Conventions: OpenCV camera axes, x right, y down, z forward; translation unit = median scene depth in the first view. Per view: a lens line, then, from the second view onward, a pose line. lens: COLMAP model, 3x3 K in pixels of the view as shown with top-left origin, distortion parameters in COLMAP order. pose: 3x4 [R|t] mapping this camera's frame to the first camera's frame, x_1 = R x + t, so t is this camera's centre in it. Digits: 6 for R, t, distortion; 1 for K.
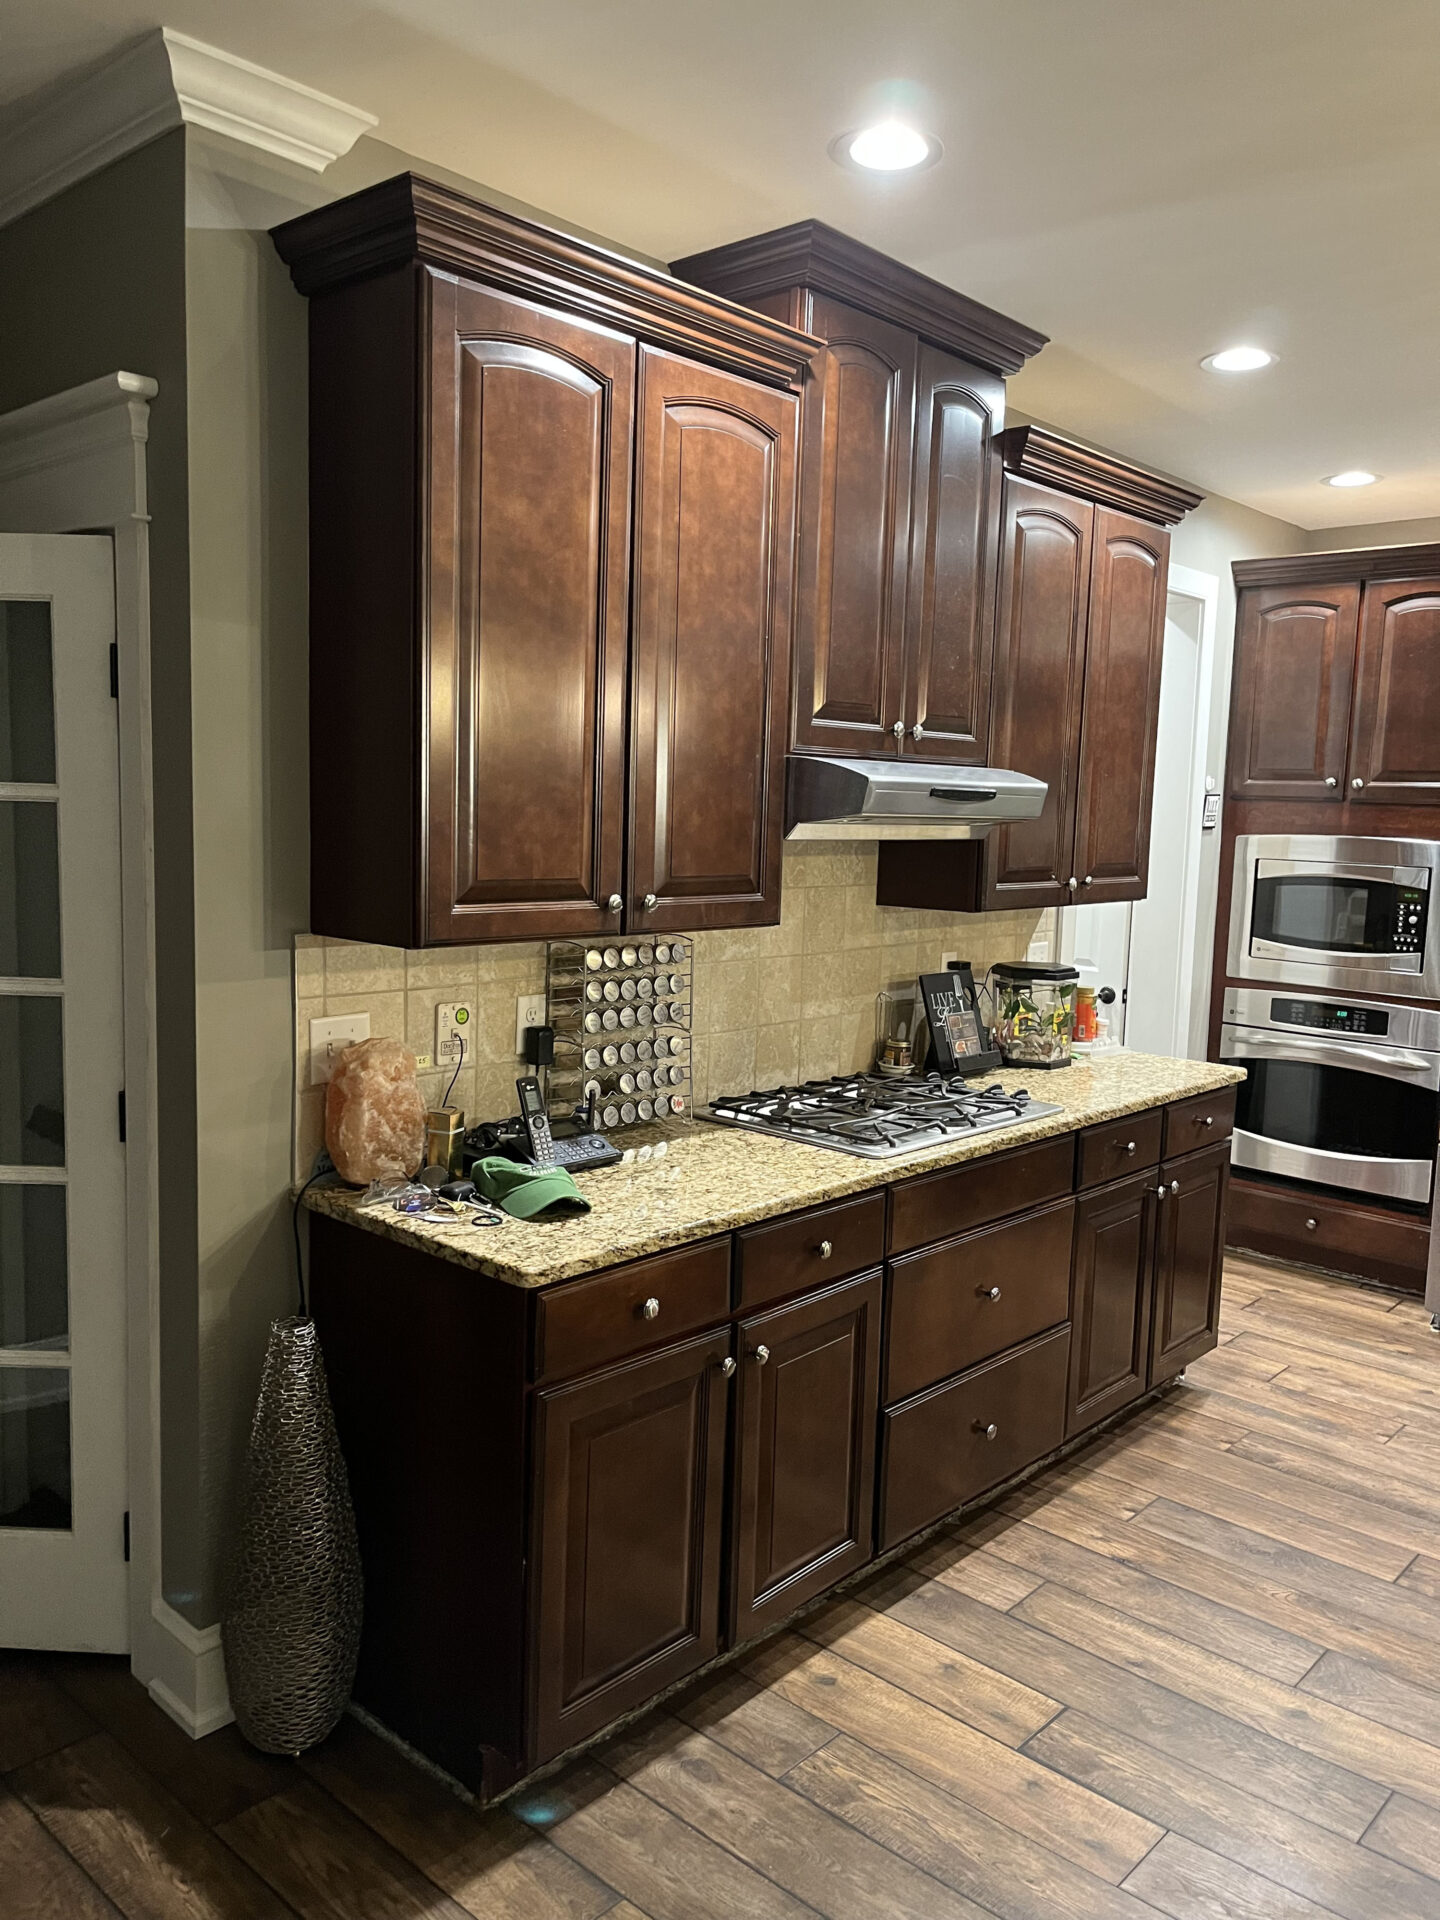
lens RADIAL K [[1456.3, 0, 714.6], [0, 1456.3, 961.1], [0, 0, 1]] dist [0.047752, -0.044886]
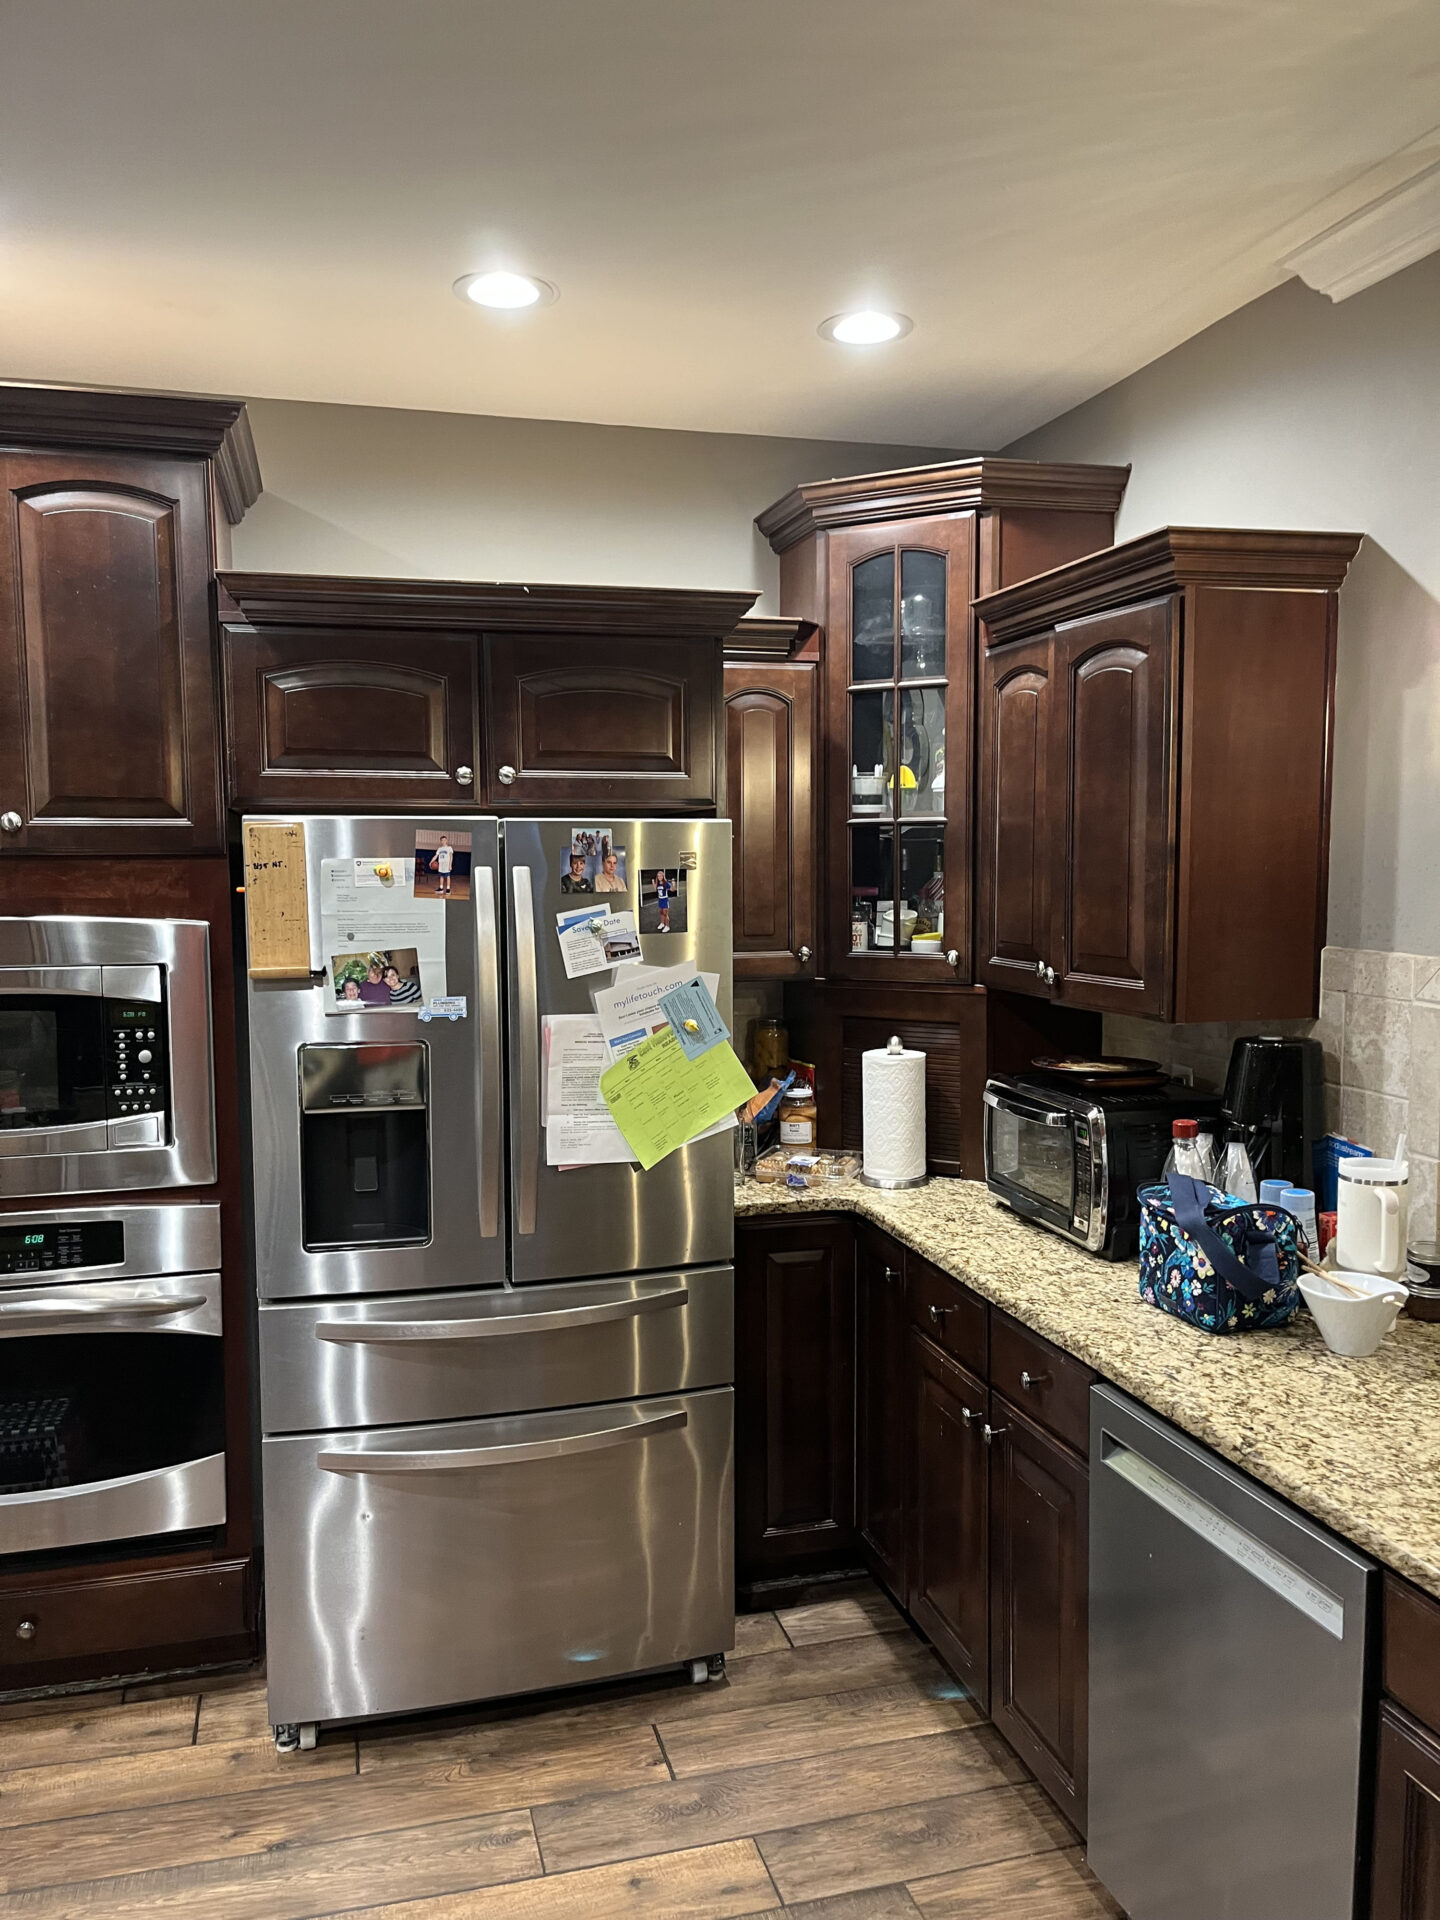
lens RADIAL K [[1456.3, 0, 720.7], [0, 1456.3, 975.9], [0, 0, 1]] dist [0.047752, -0.044886]
pose [[0.532367, -0.103566, 0.840155, 0.116734], [0.119909, 0.991706, 0.046267, -0.058527], [-0.837978, 0.076111, 0.540370, 0.496872]]
